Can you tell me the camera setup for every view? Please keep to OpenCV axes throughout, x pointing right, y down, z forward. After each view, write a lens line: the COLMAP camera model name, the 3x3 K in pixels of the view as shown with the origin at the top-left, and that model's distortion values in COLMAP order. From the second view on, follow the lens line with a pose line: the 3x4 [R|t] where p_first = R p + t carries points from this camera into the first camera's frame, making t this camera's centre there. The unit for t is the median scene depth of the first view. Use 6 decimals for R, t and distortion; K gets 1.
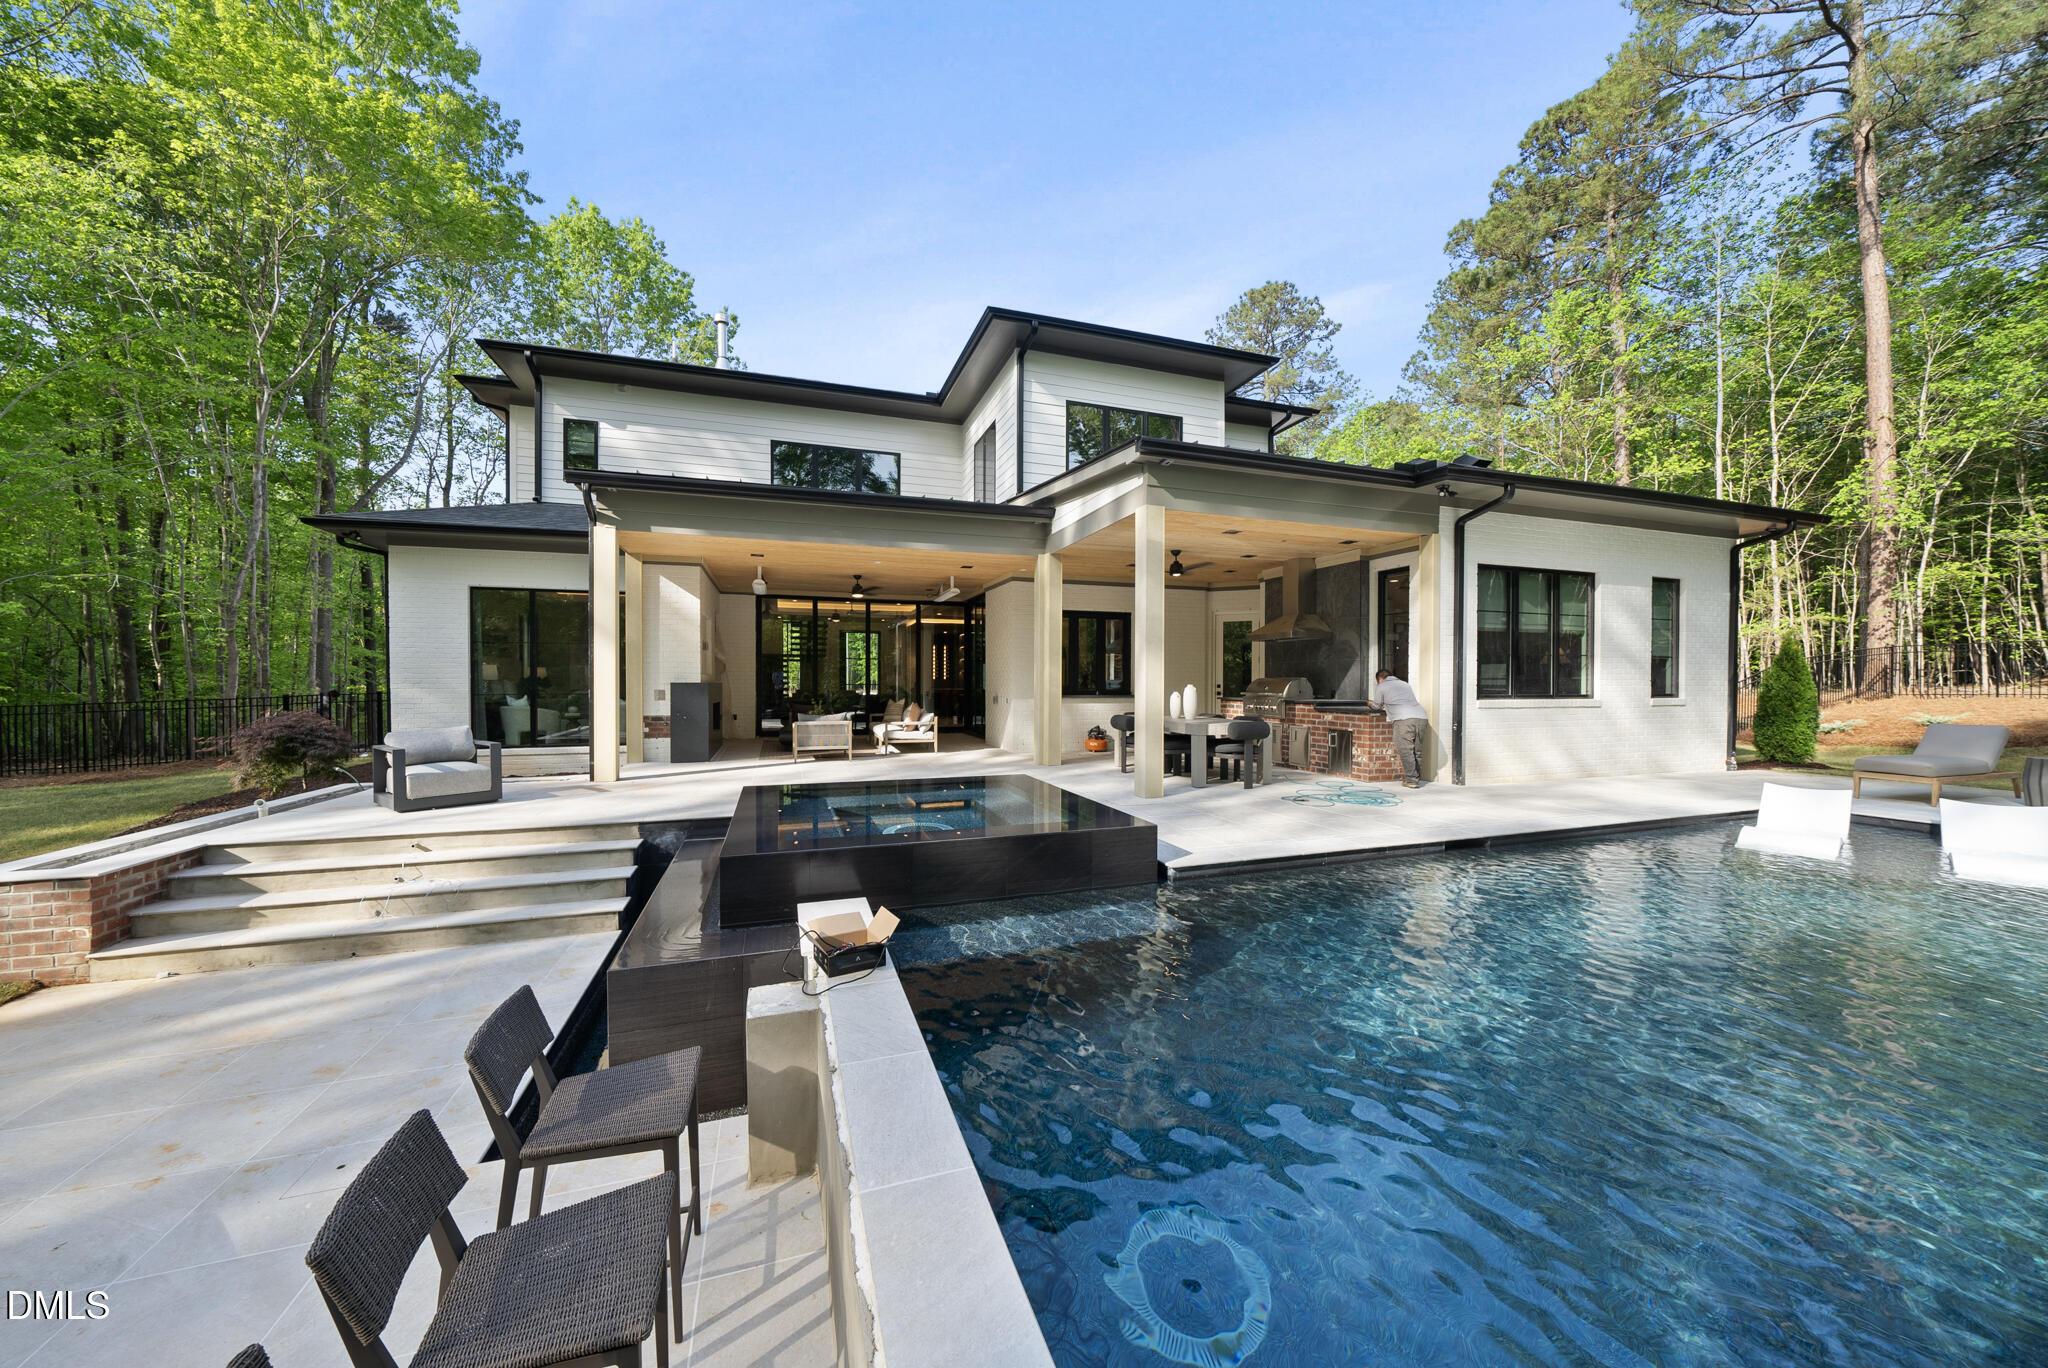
lens RADIAL K [[698.4, 0, 1024.0], [0, 698.4, 688.4], [0, 0, 1]] dist [-0.008287, 0.000531]
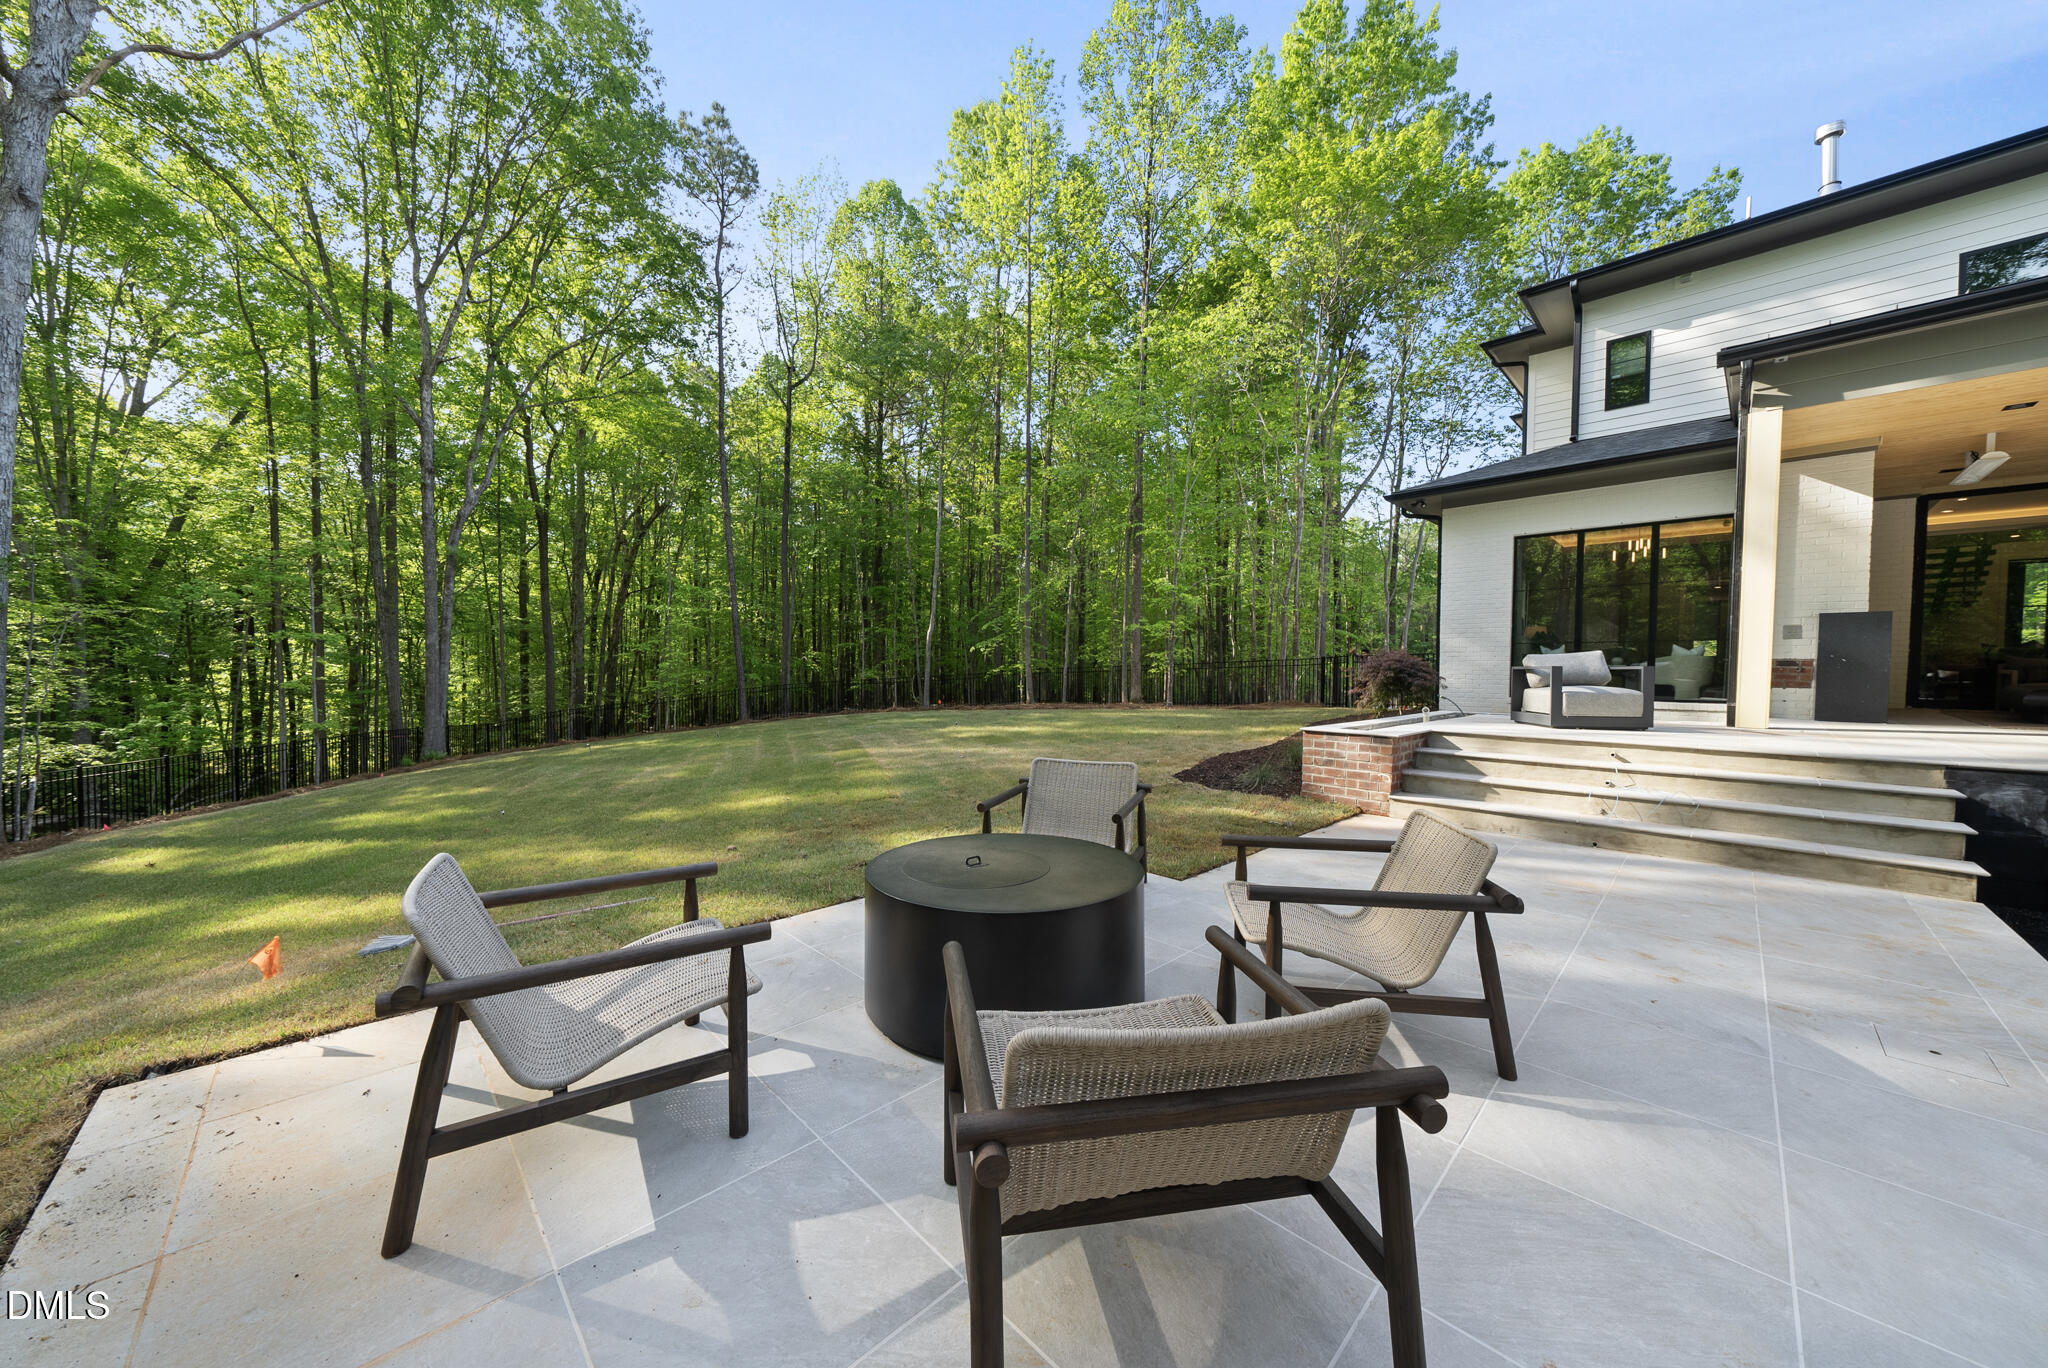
lens RADIAL K [[698.4, 0, 1019.6], [0, 698.4, 689.1], [0, 0, 1]] dist [-0.008287, 0.000531]
pose [[0.420645, 0.032988, -0.906625, -0.191654], [-0.017391, 0.999448, 0.028297, 0.067064], [0.907059, 0.003864, 0.420986, -0.093890]]
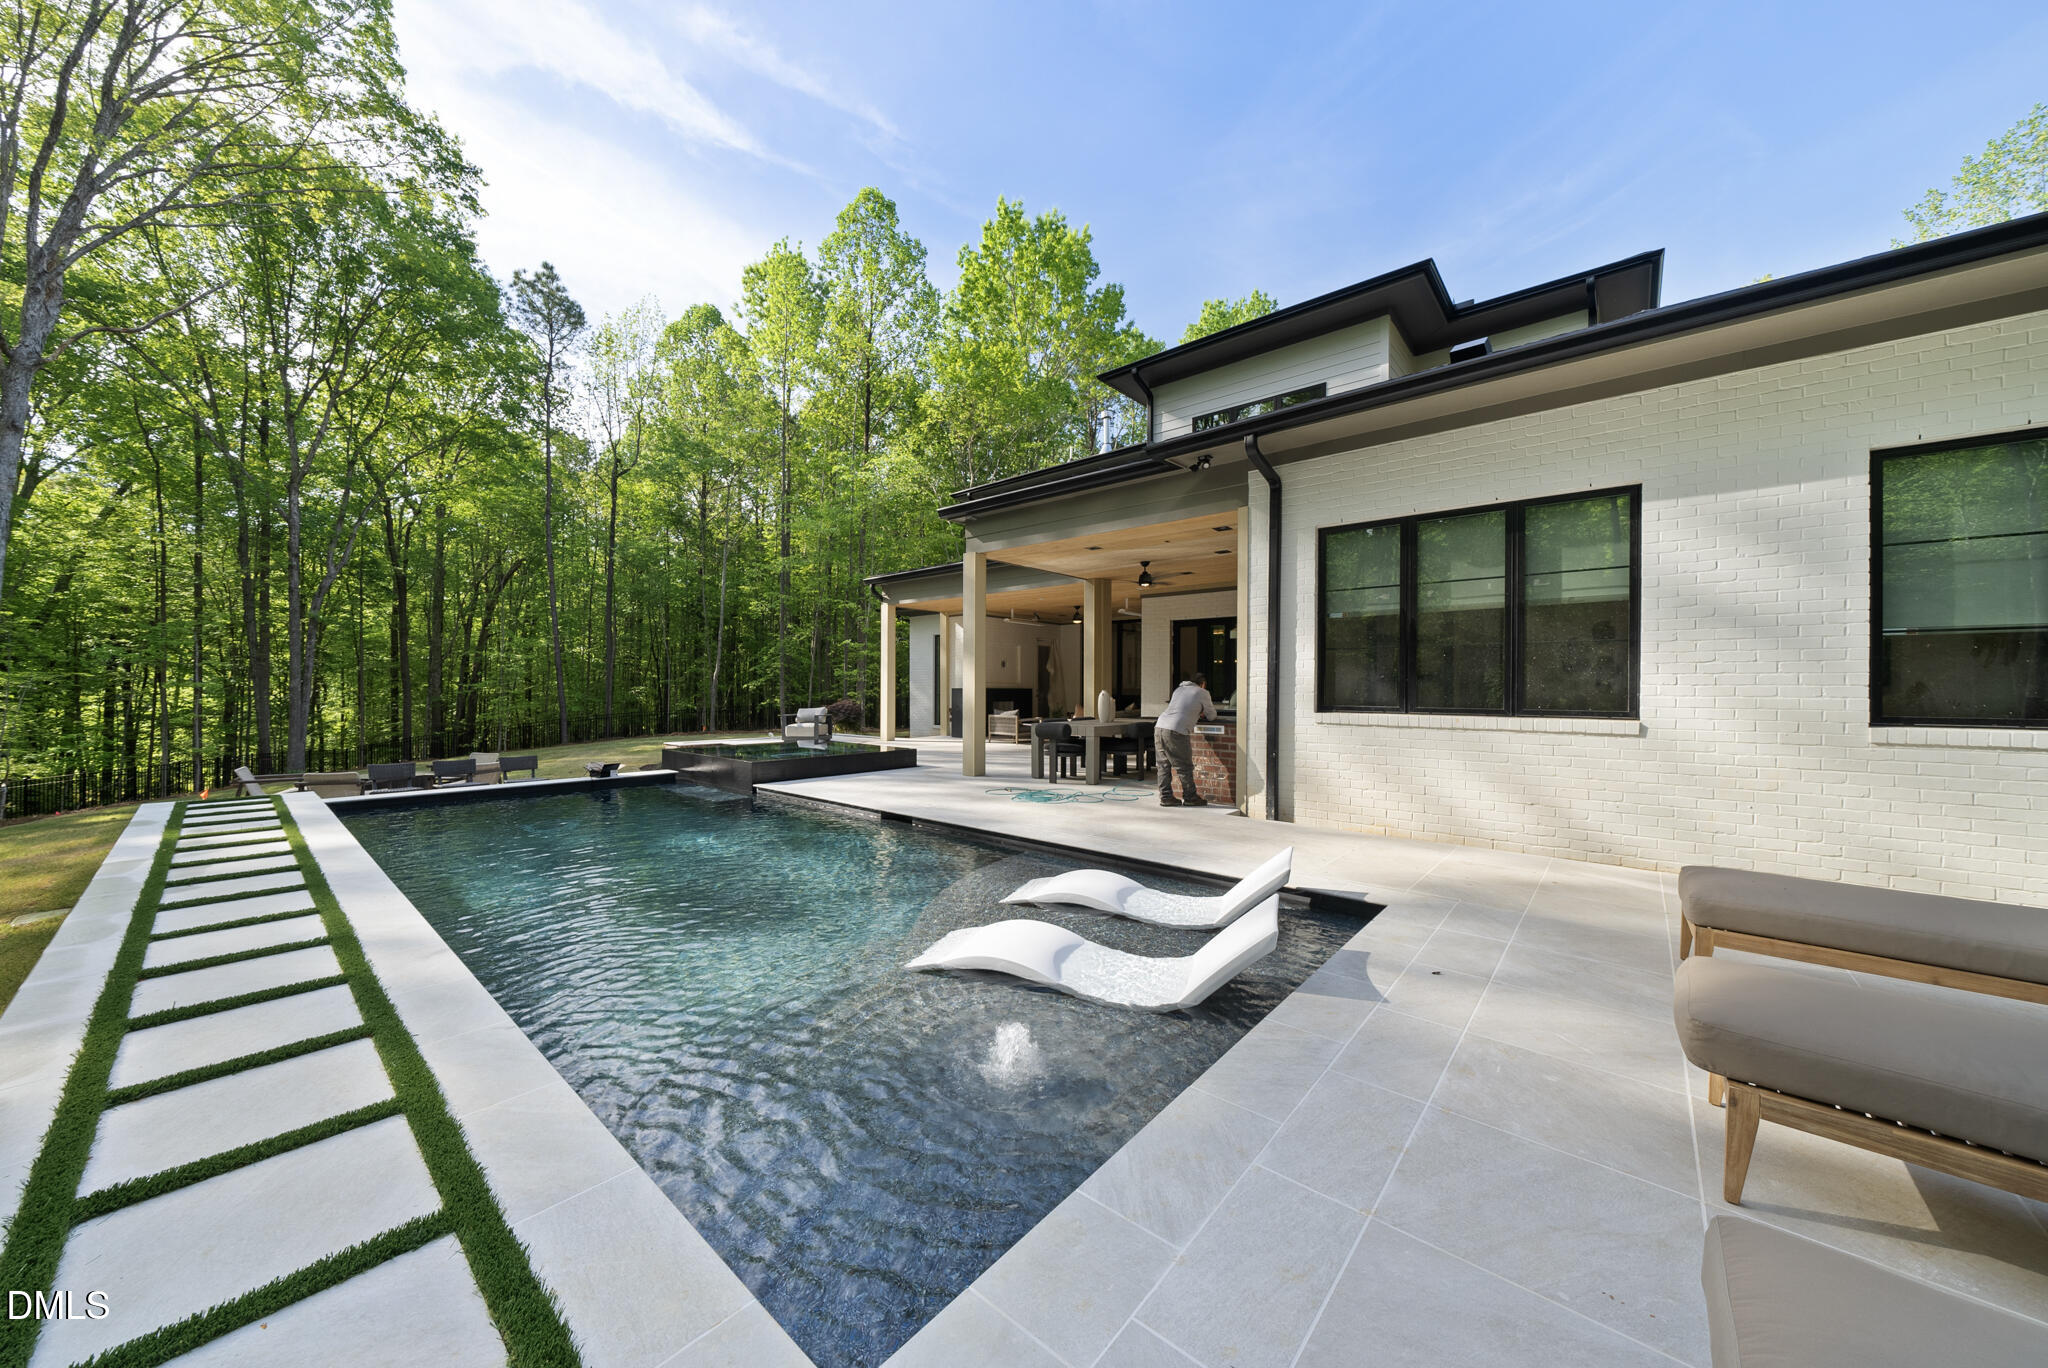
lens RADIAL K [[698.4, 0, 1020.0], [0, 698.4, 690.4], [0, 0, 1]] dist [-0.008287, 0.000531]
pose [[0.498113, 0.005603, -0.867094, 1.002332], [-0.011948, 0.999929, -0.000402, -0.003353], [0.867030, 0.010560, 0.498144, 0.314754]]
